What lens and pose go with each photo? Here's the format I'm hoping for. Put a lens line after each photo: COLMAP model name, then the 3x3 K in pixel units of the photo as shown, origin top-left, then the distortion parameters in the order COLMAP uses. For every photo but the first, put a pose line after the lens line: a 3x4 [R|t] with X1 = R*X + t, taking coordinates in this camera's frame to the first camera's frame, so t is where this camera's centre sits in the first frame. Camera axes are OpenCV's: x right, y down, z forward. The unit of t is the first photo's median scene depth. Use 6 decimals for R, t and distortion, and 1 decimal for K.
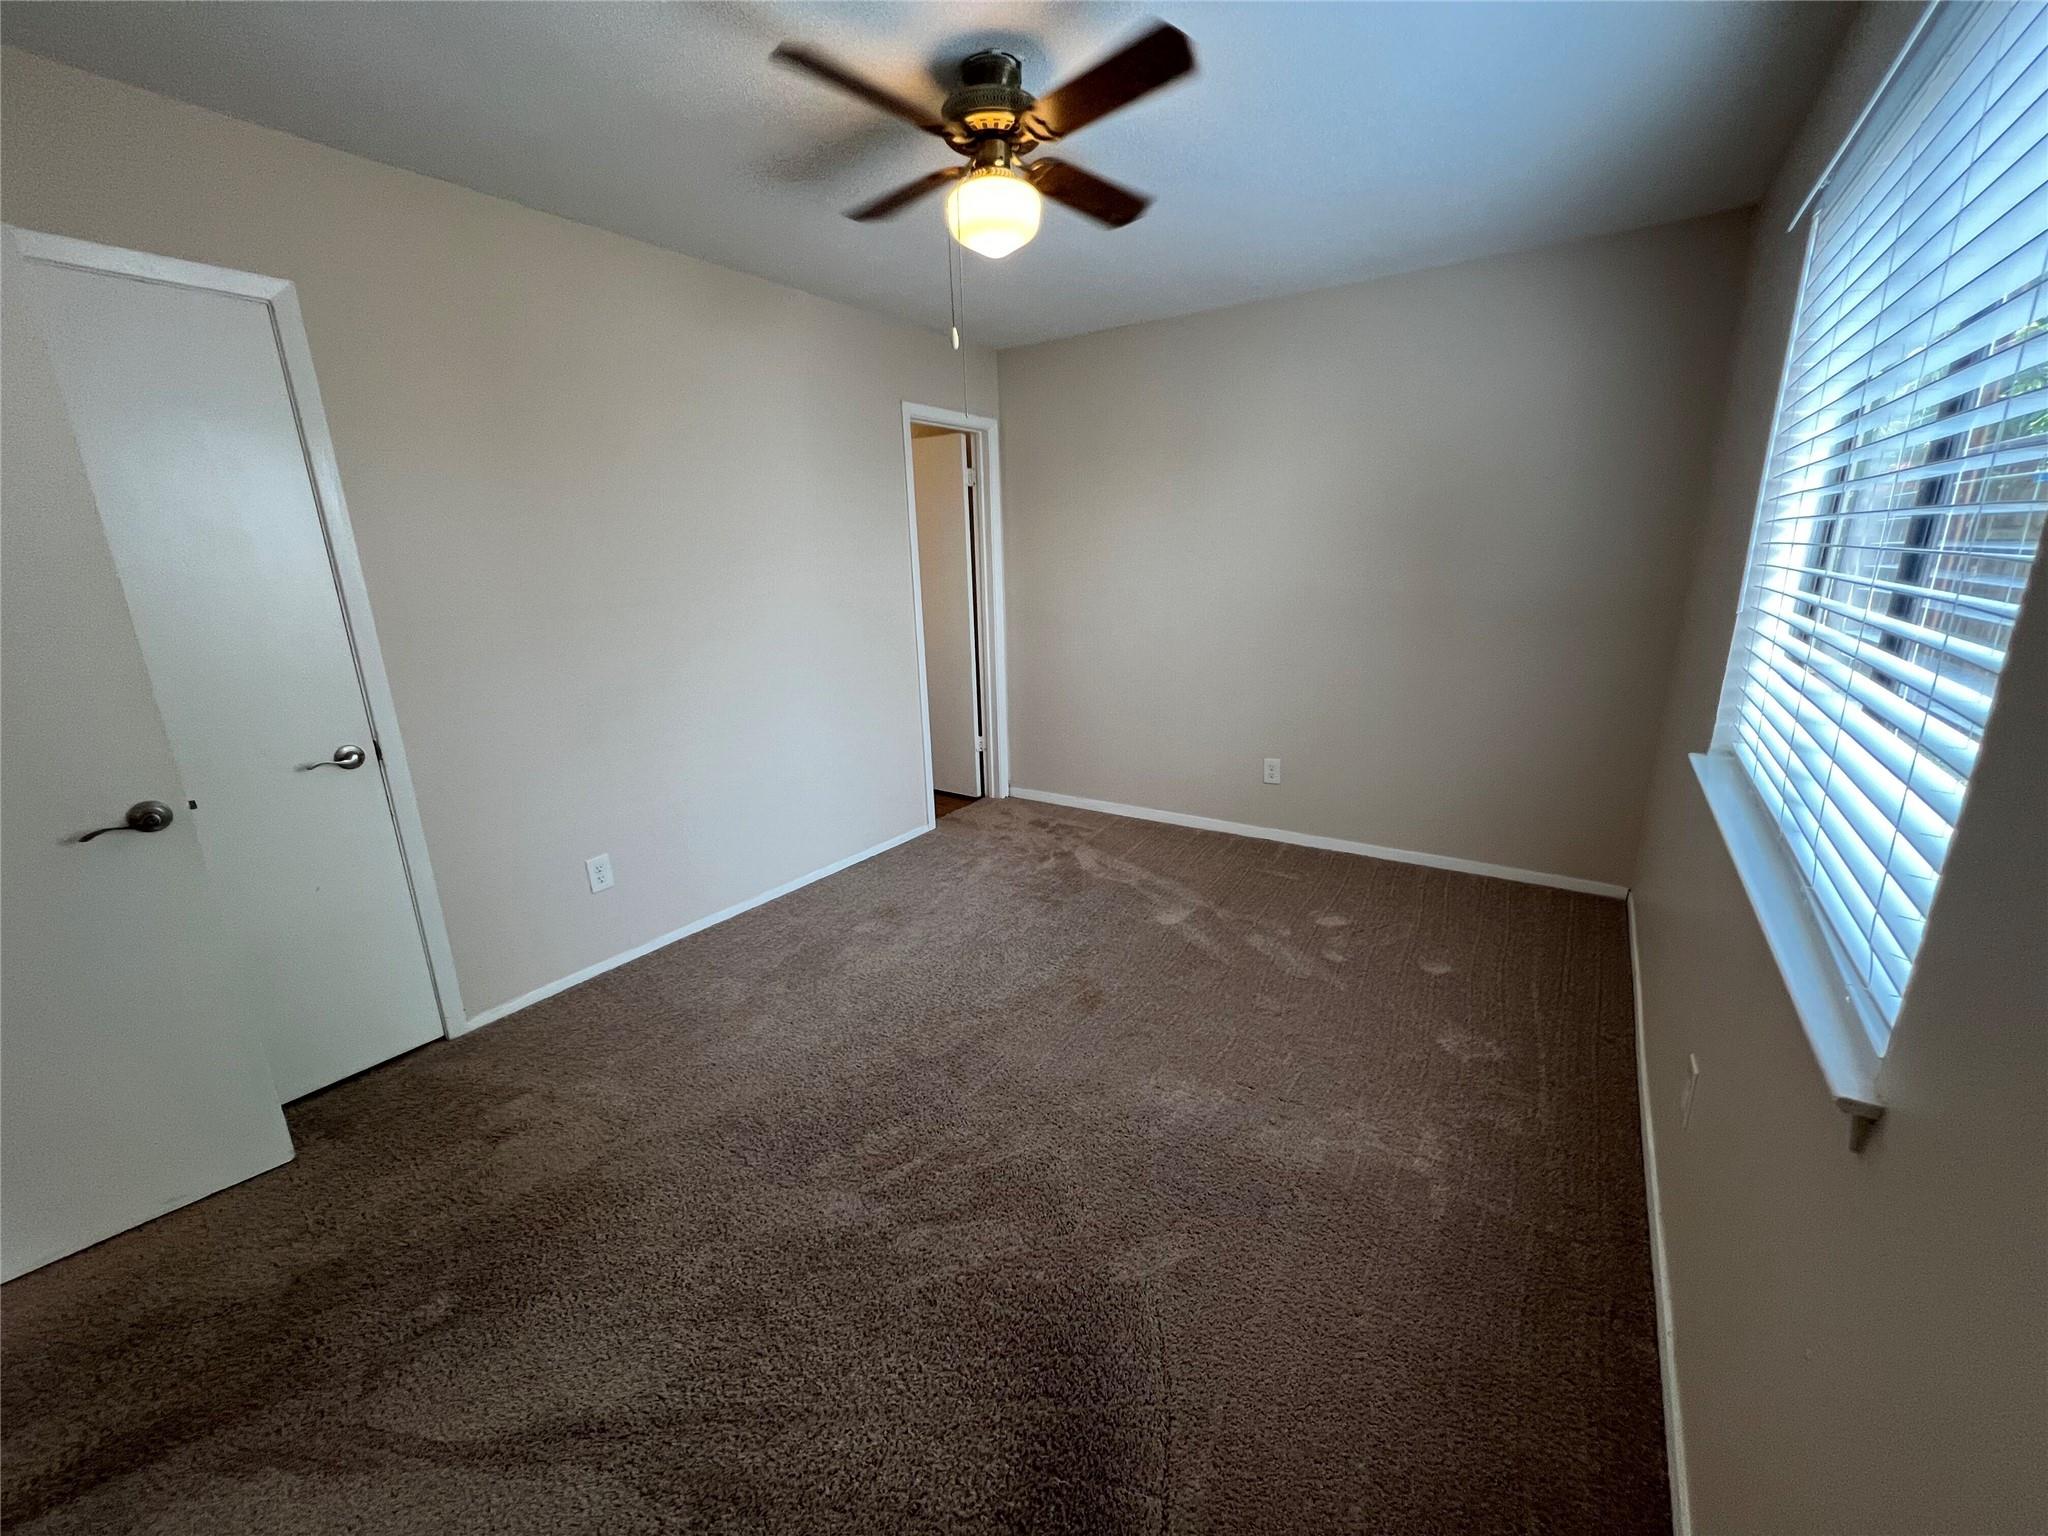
lens RADIAL K [[817.3, 0, 1025.7], [0, 817.3, 772.4], [0, 0, 1]] dist [-0.001567, 0.000496]
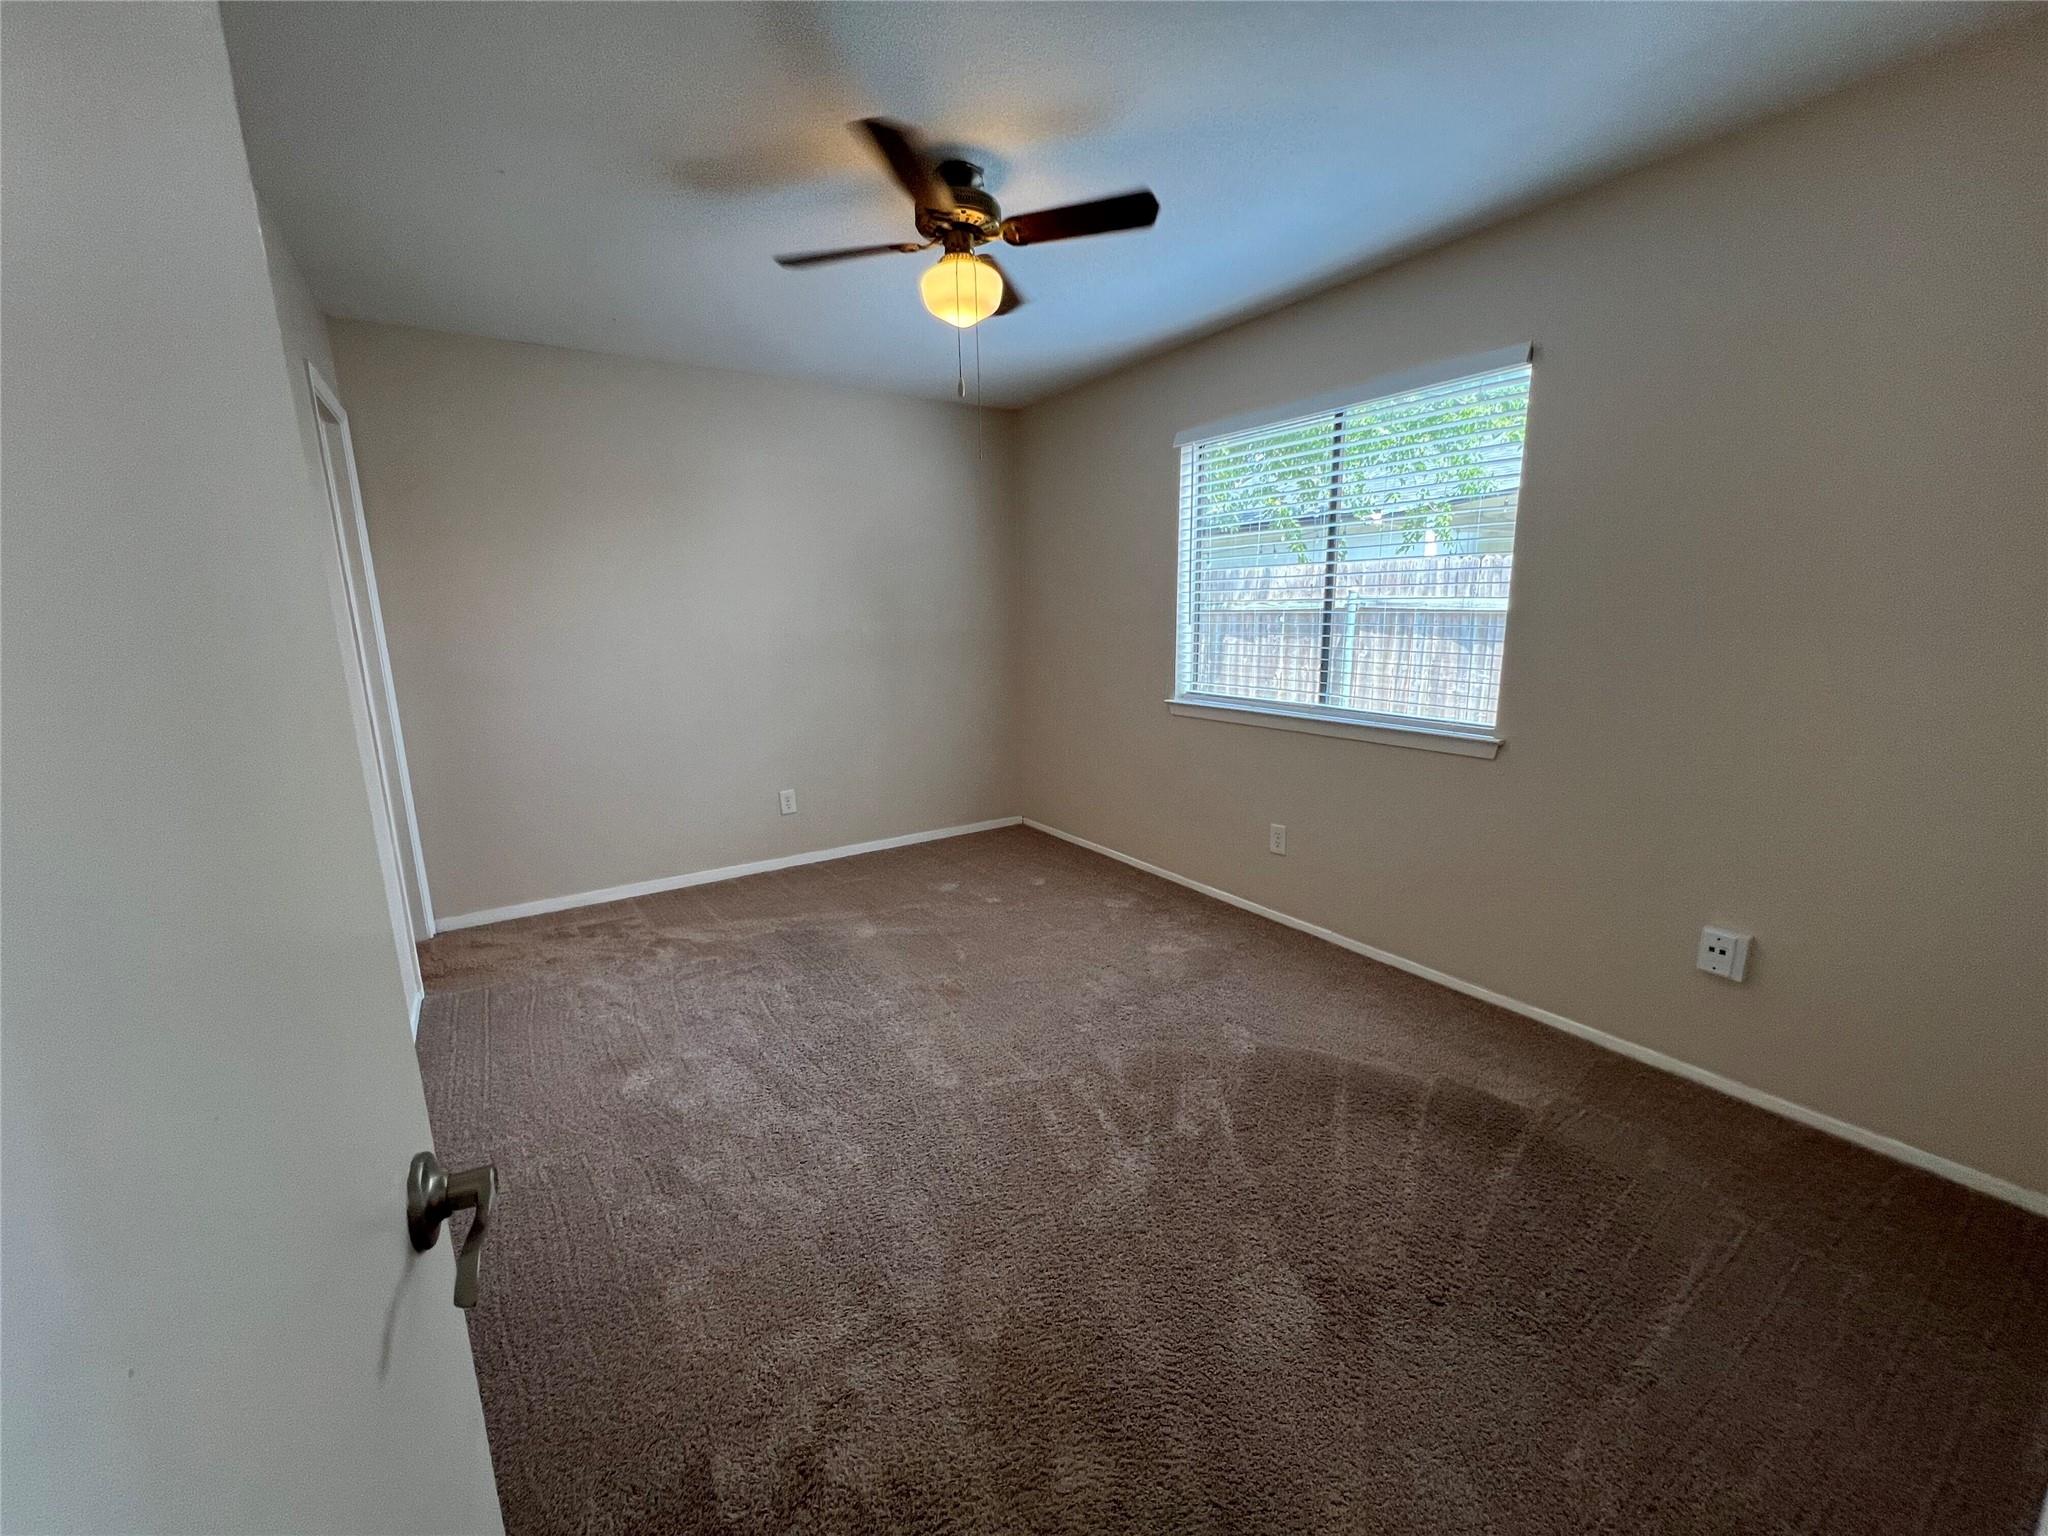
lens RADIAL K [[817.3, 0, 1027.1], [0, 817.3, 781.8], [0, 0, 1]] dist [-0.001567, 0.000496]
pose [[0.387633, -0.174837, 0.905082, -0.614970], [0.243967, 0.966296, 0.082175, -0.043775], [-0.888944, 0.188956, 0.417223, 0.294450]]
